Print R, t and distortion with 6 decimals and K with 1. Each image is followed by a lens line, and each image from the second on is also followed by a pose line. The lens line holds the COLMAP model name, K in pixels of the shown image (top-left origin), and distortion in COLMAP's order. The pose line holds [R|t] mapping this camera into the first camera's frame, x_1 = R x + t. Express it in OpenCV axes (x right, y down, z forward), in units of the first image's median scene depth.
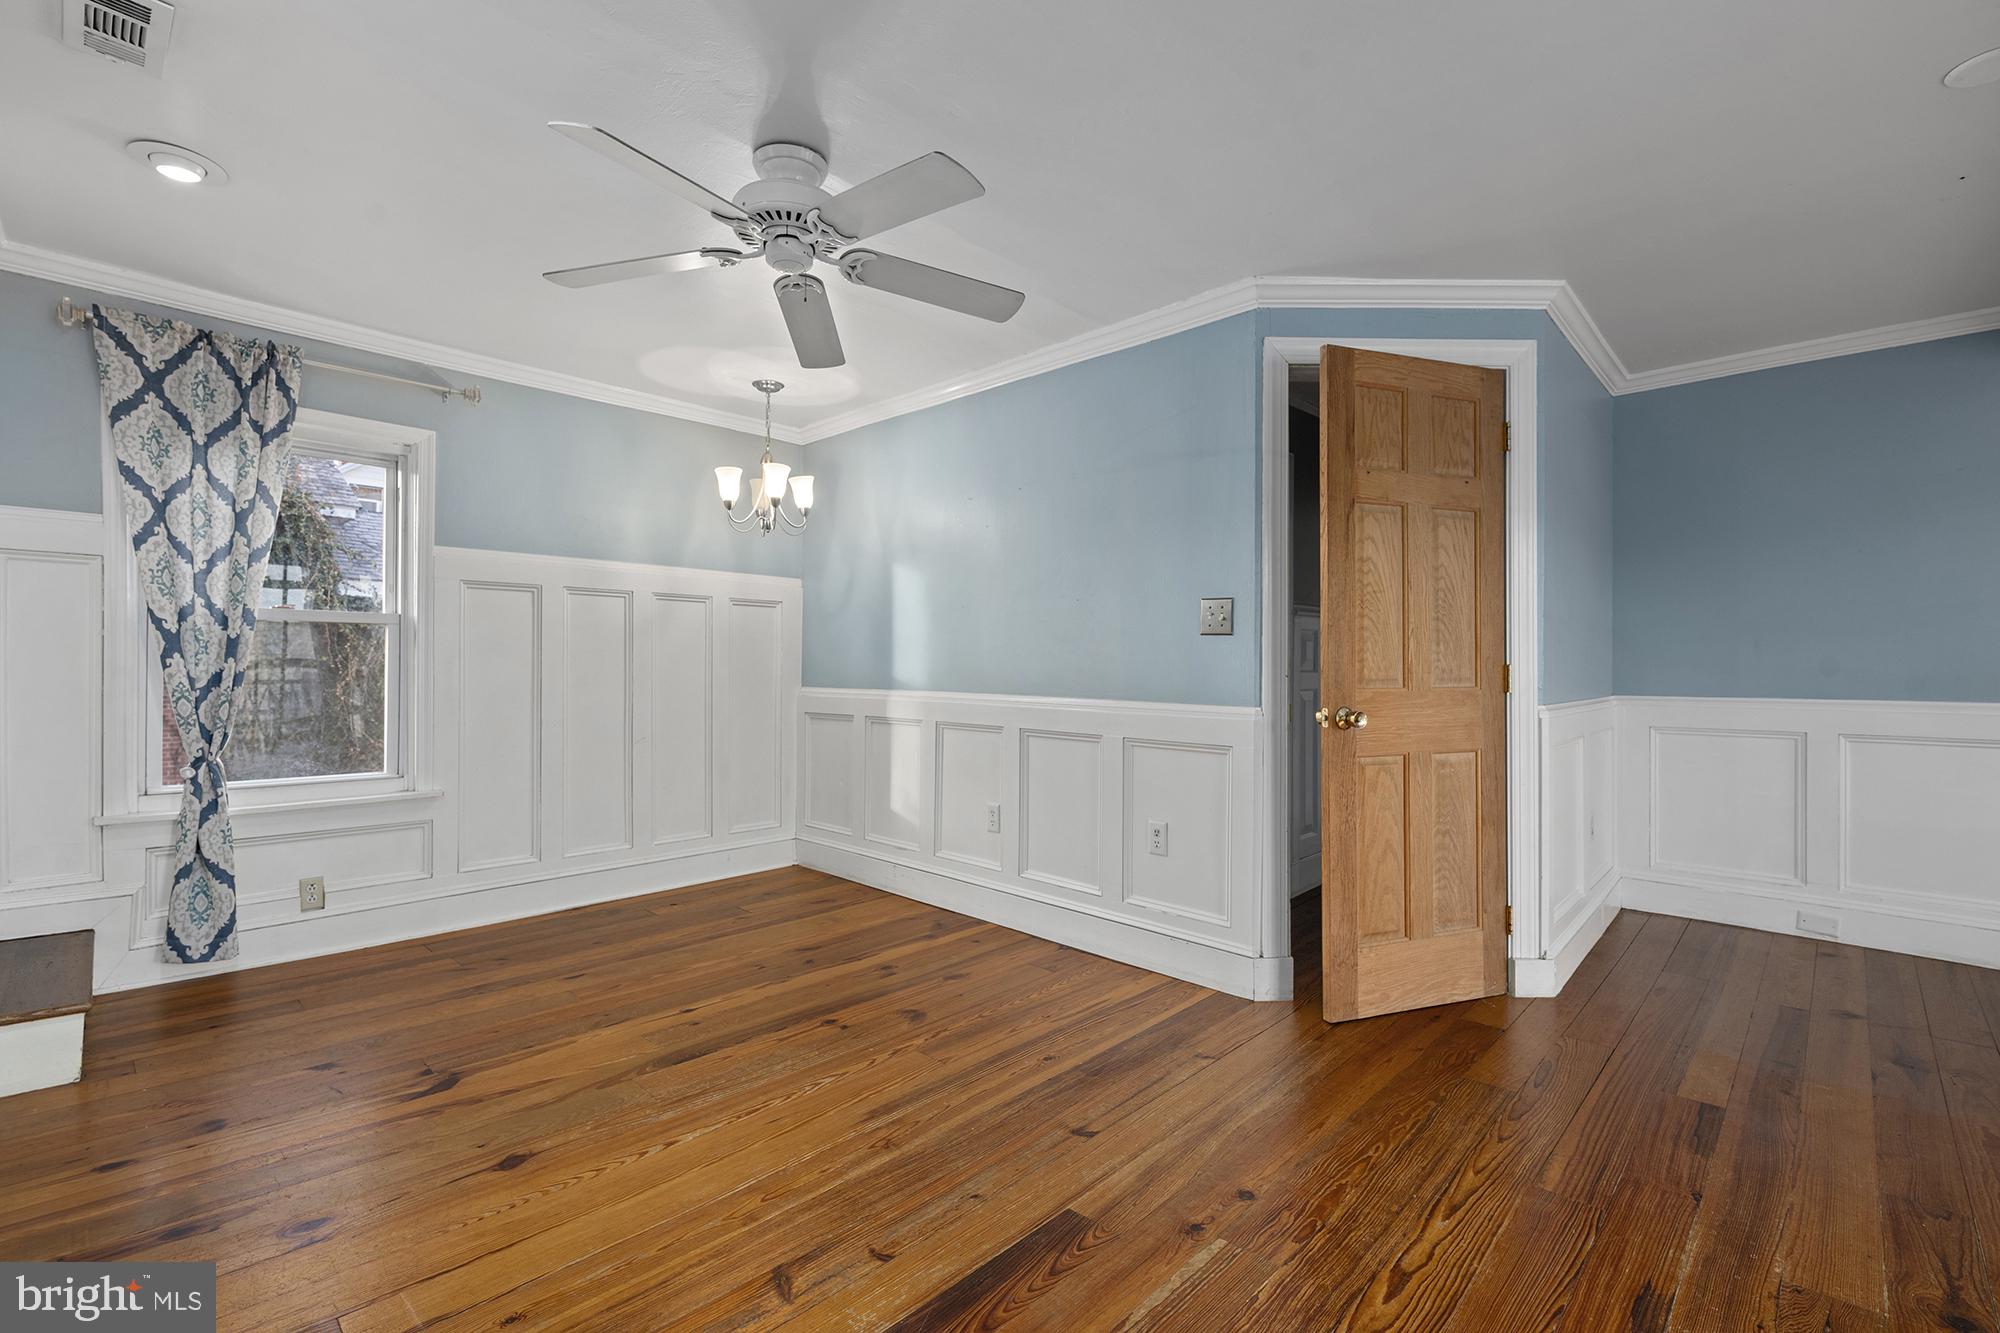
lens RADIAL K [[903.4, 0, 998.5], [0, 903.4, 667.4], [0, 0, 1]] dist [0.002199, 0.000461]
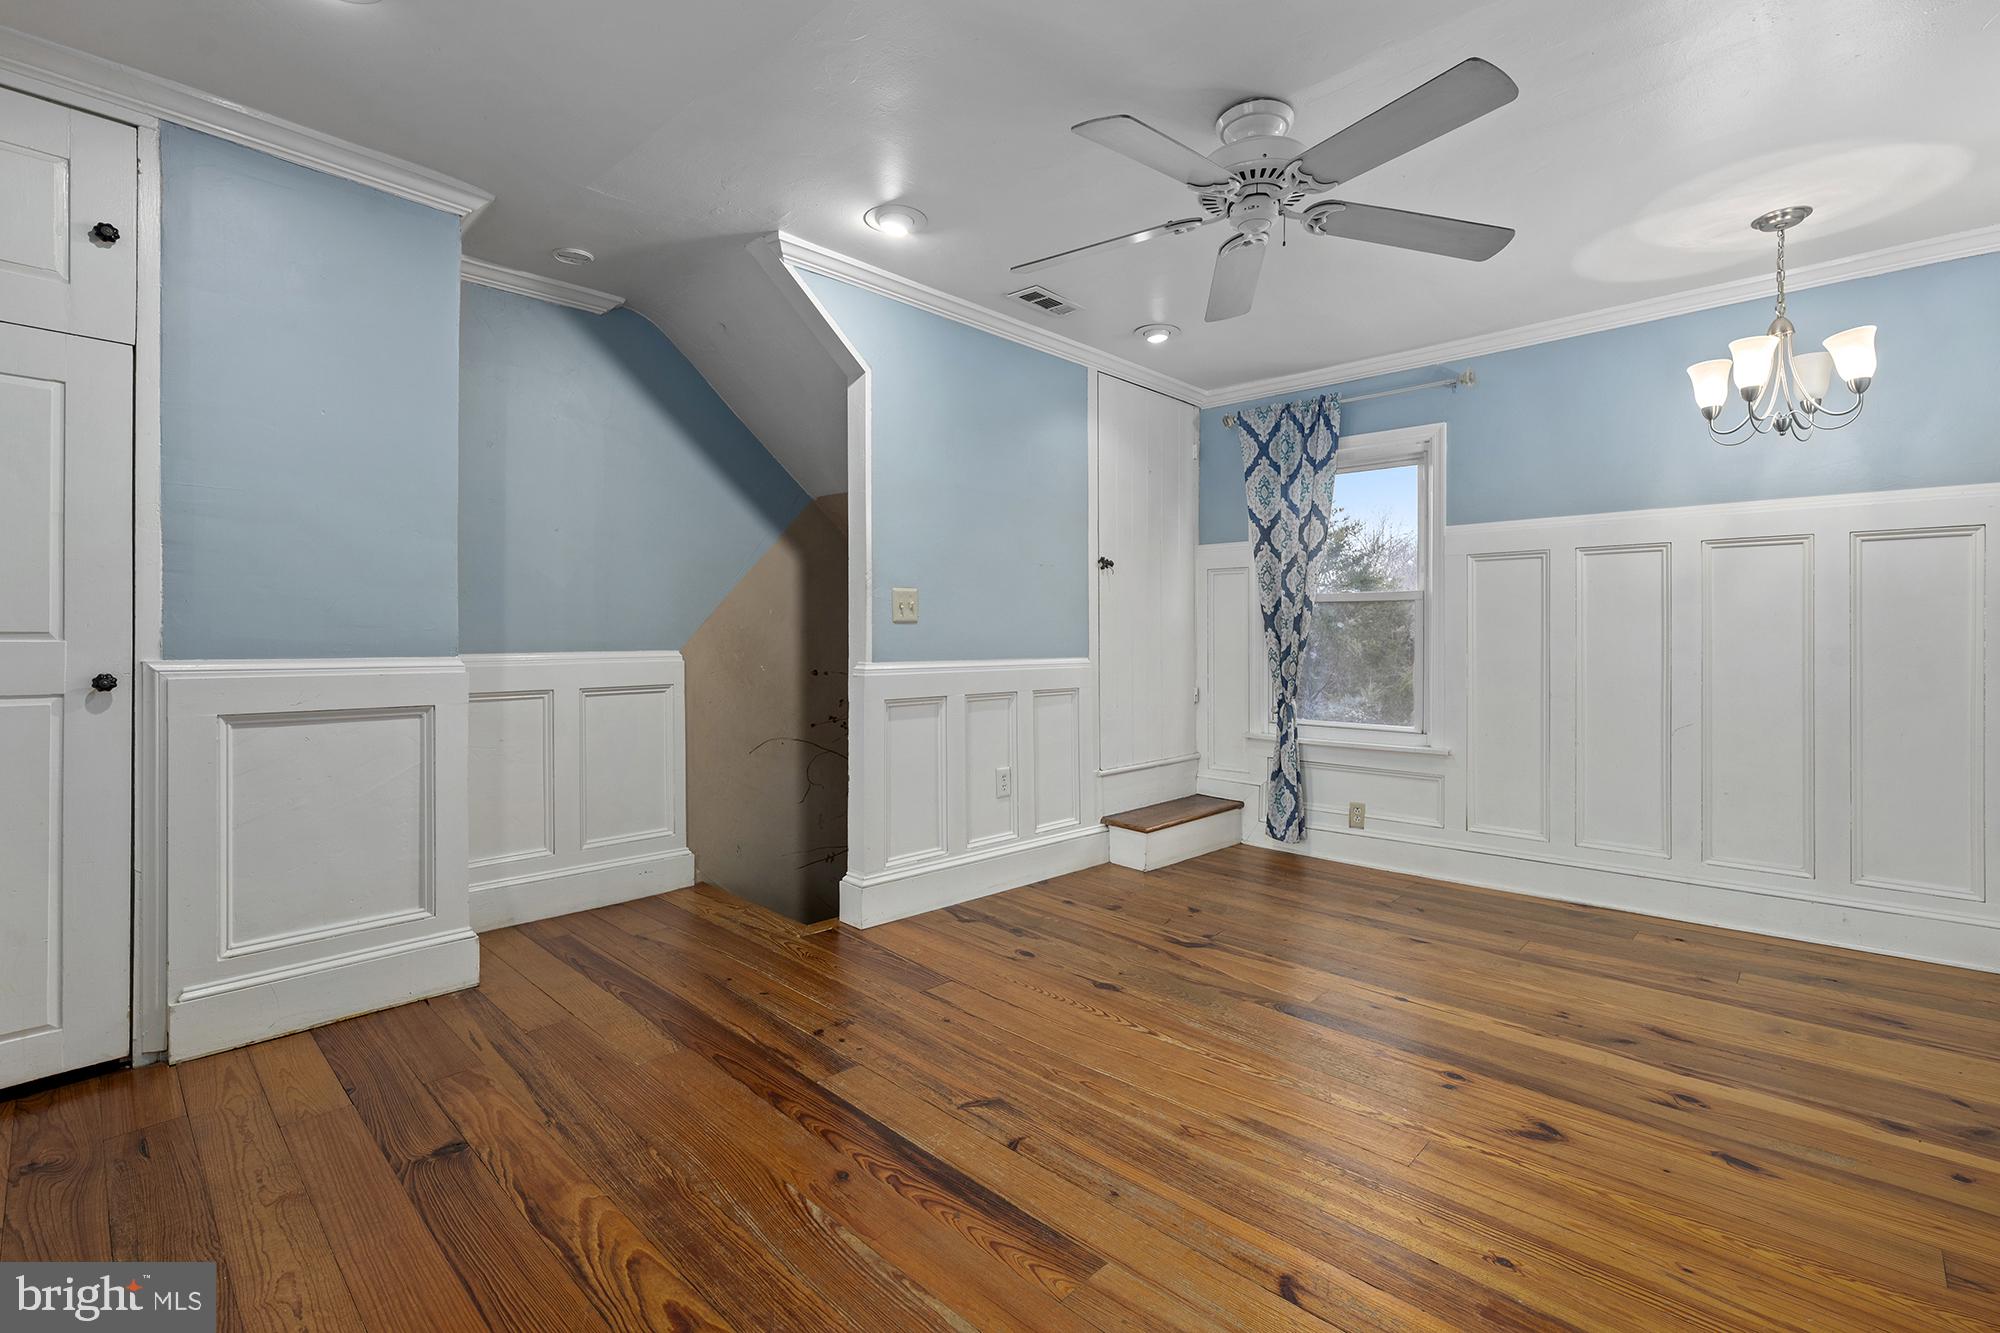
lens RADIAL K [[903.4, 0, 987.9], [0, 903.4, 636.4], [0, 0, 1]] dist [0.002199, 0.000461]
pose [[-0.019529, -0.006501, -0.999788, 0.549268], [0.000280, 0.999979, -0.006508, 0.007299], [0.999809, -0.000407, -0.019526, 0.530391]]
